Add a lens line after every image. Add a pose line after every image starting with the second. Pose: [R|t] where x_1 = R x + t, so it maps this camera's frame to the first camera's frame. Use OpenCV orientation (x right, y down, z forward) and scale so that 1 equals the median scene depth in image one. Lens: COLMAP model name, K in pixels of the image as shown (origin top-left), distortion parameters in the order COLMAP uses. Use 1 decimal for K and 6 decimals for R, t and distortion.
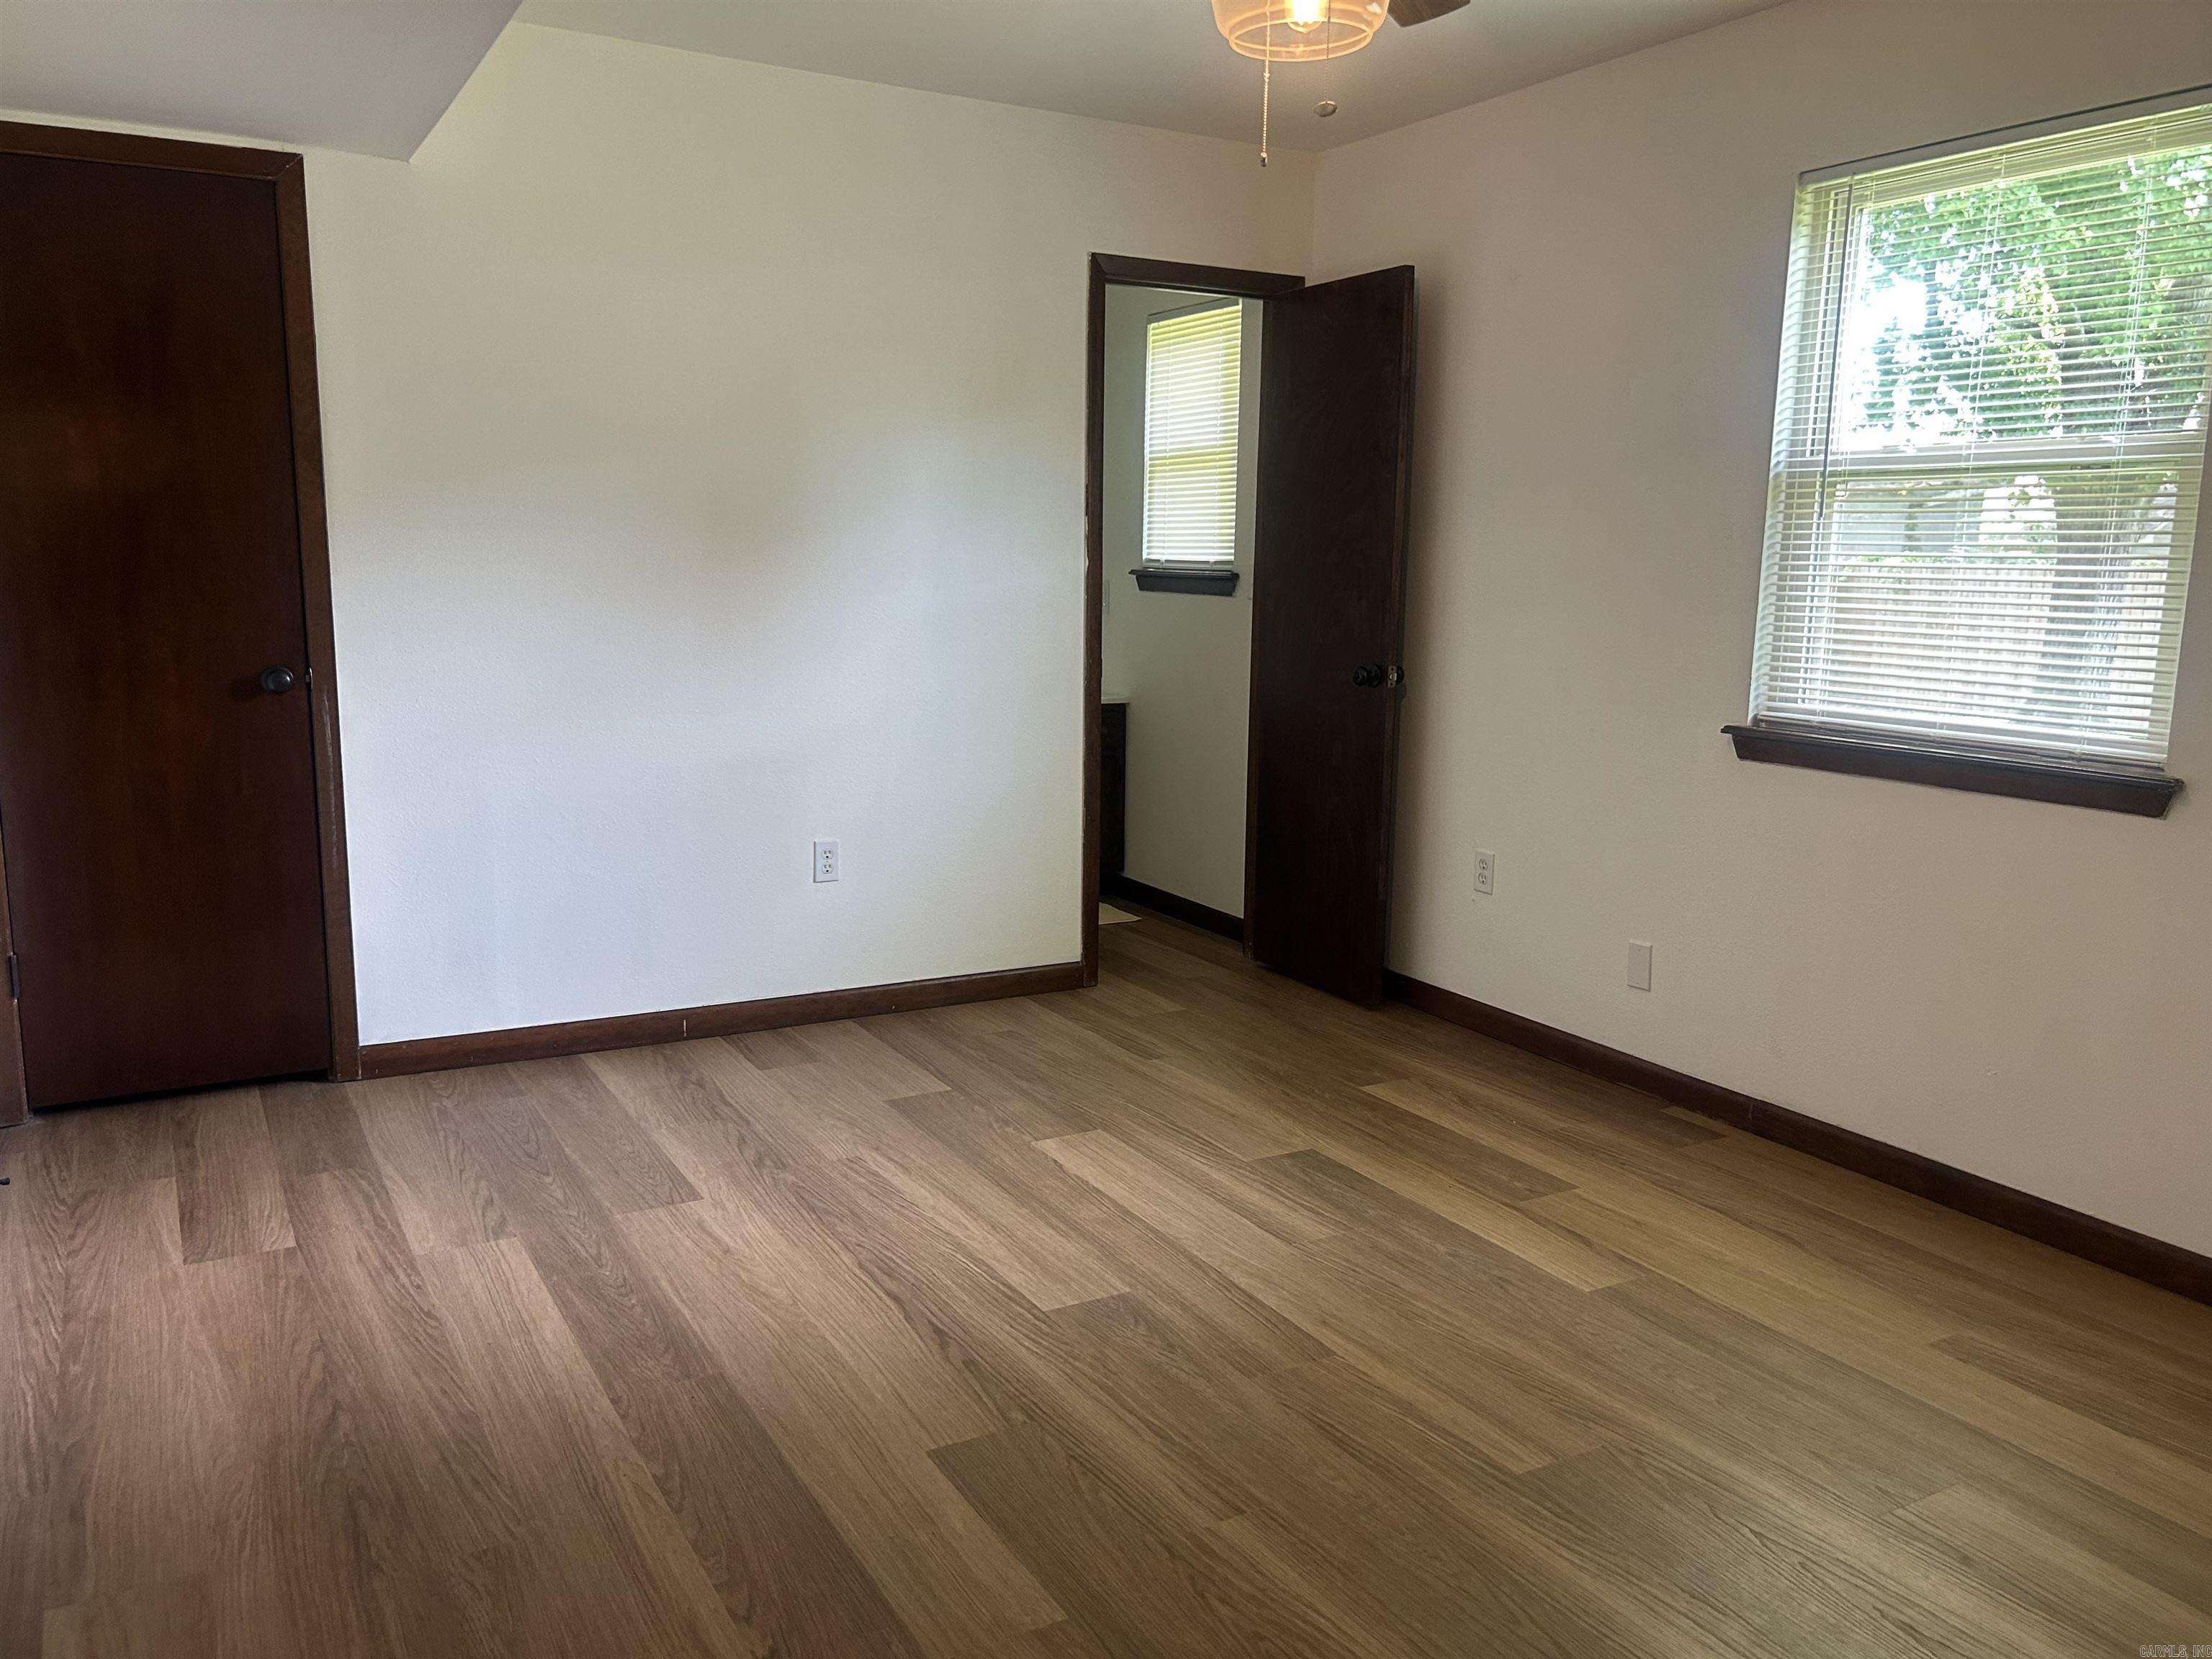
lens RADIAL K [[1698.0, 0, 1104.6], [0, 1698.0, 835.0], [0, 0, 1]] dist [0.052166, -0.061954]
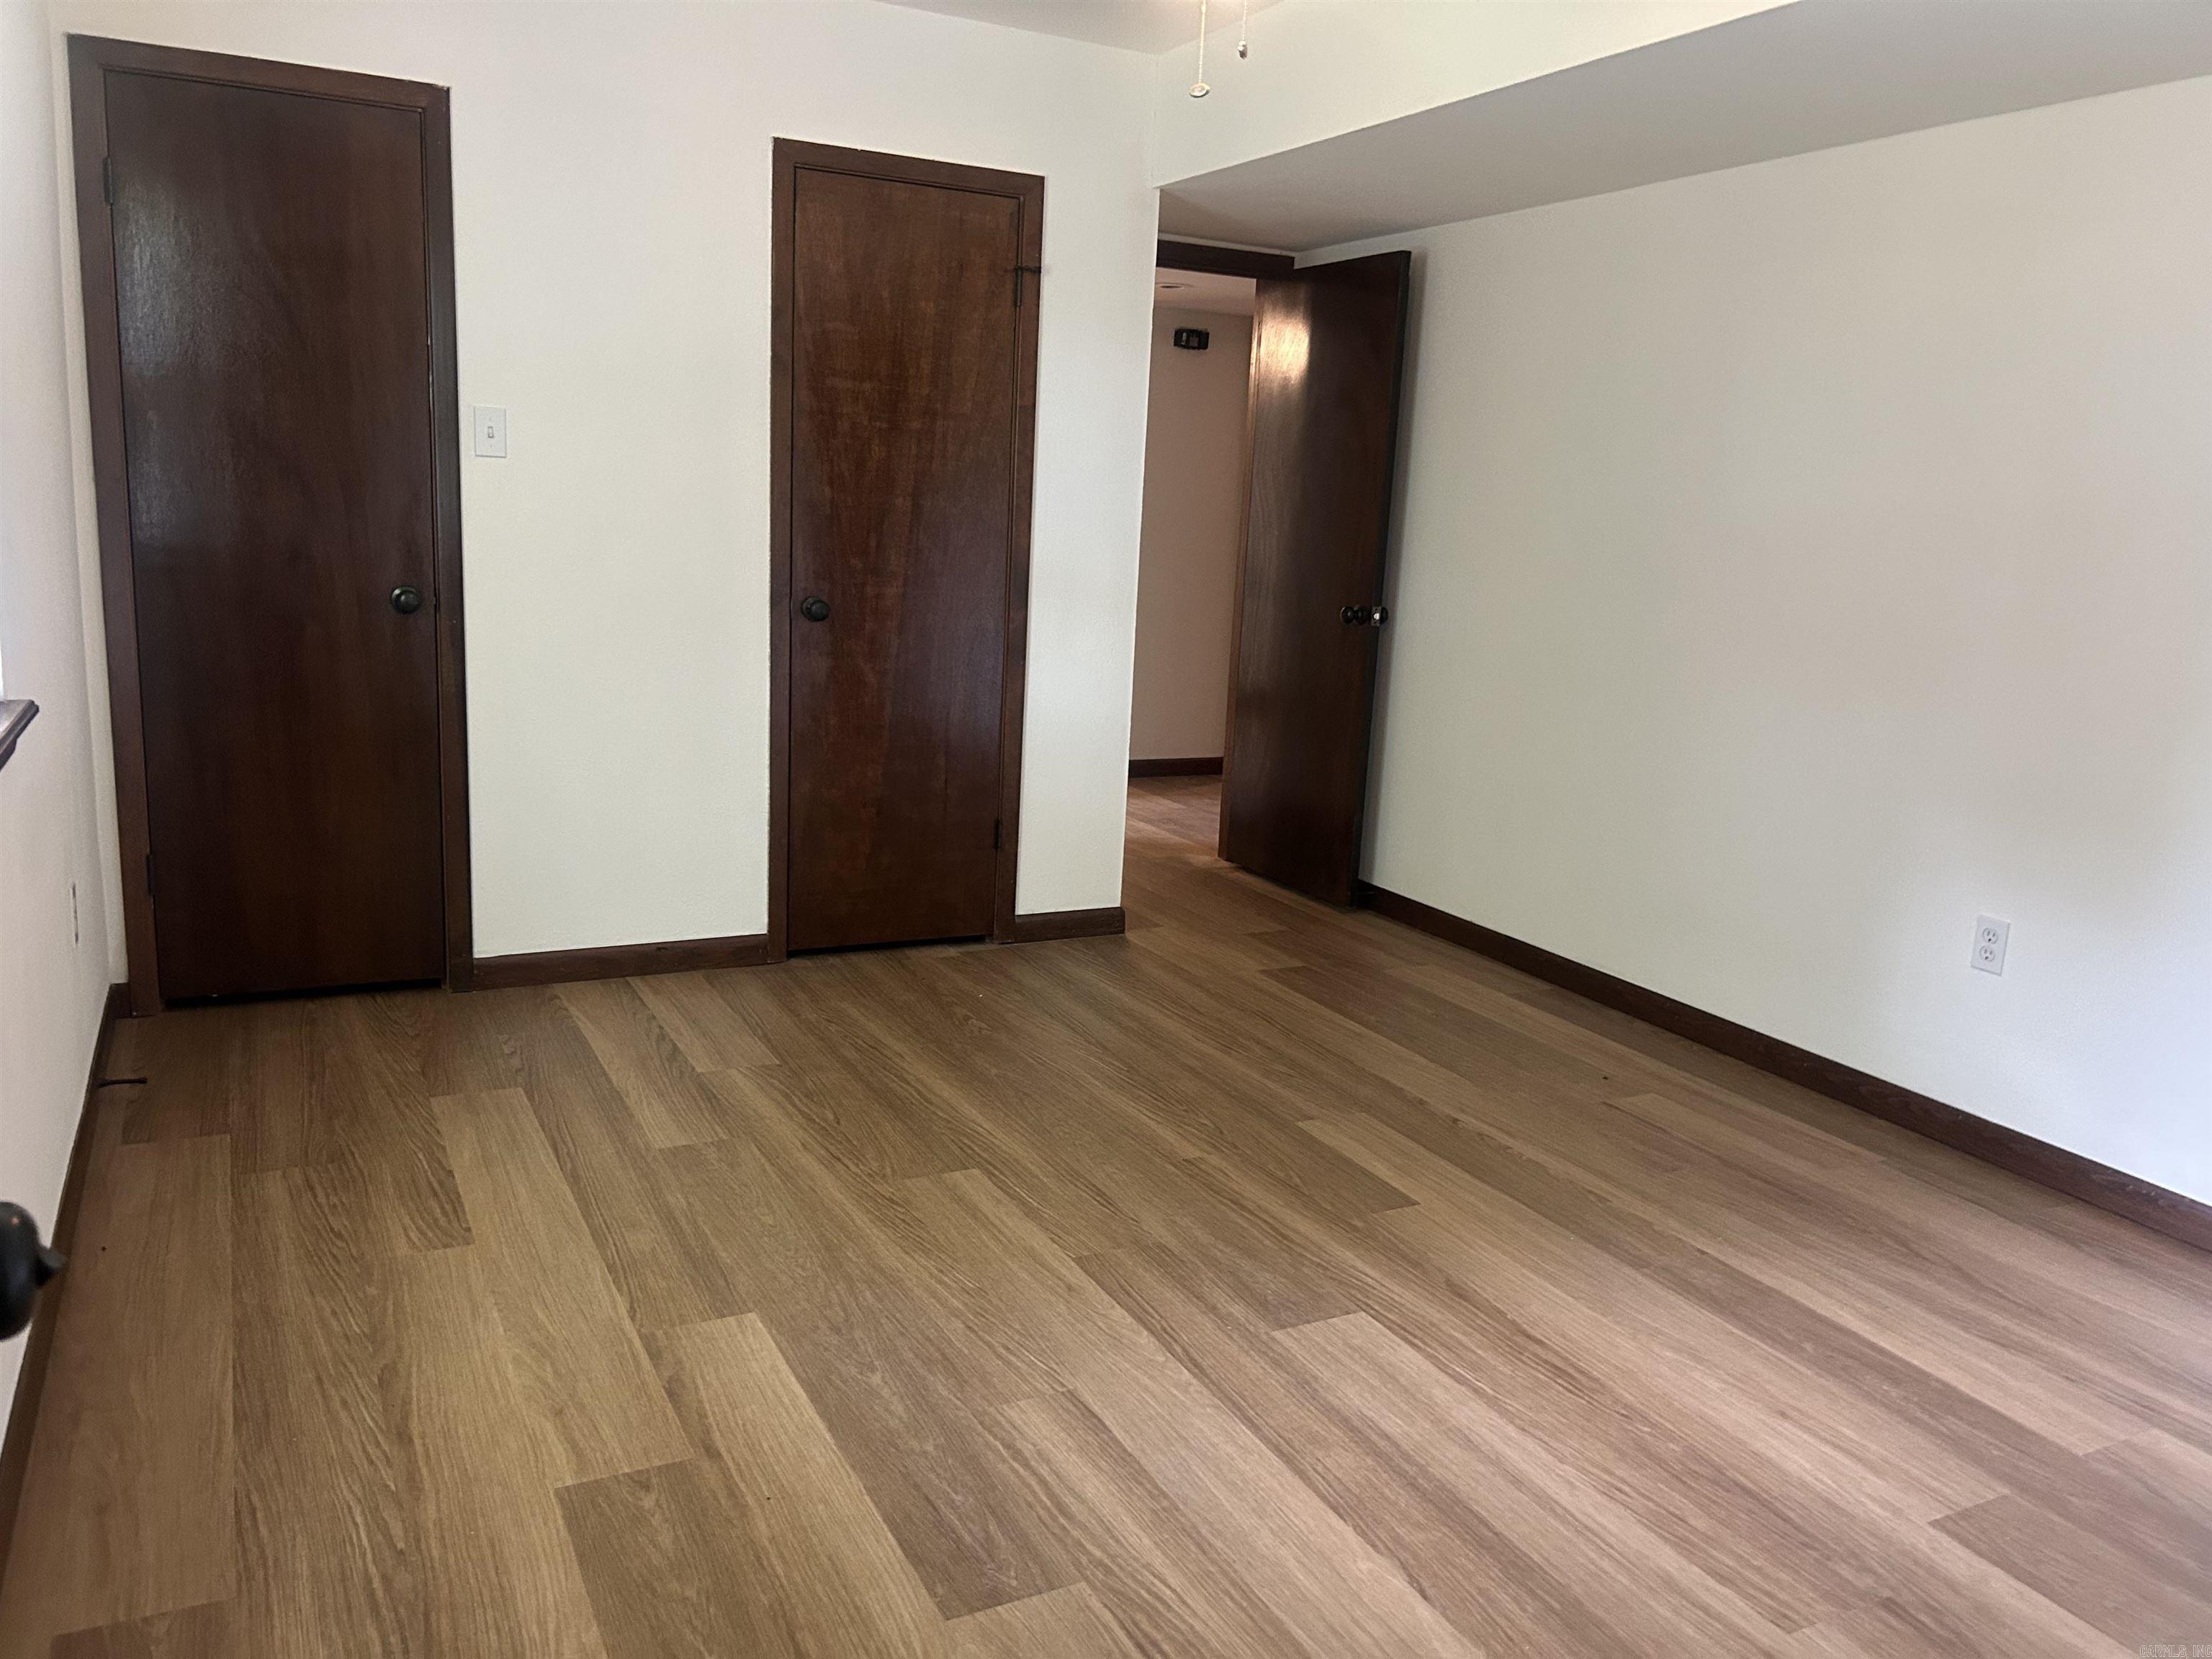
lens RADIAL K [[1698.0, 0, 1106.1], [0, 1698.0, 830.0], [0, 0, 1]] dist [0.052166, -0.061954]
pose [[-0.996504, -0.075723, 0.035307, 0.090321], [-0.058559, 0.934427, 0.351308, -0.285814], [-0.059594, 0.348013, -0.935594, 1.737082]]
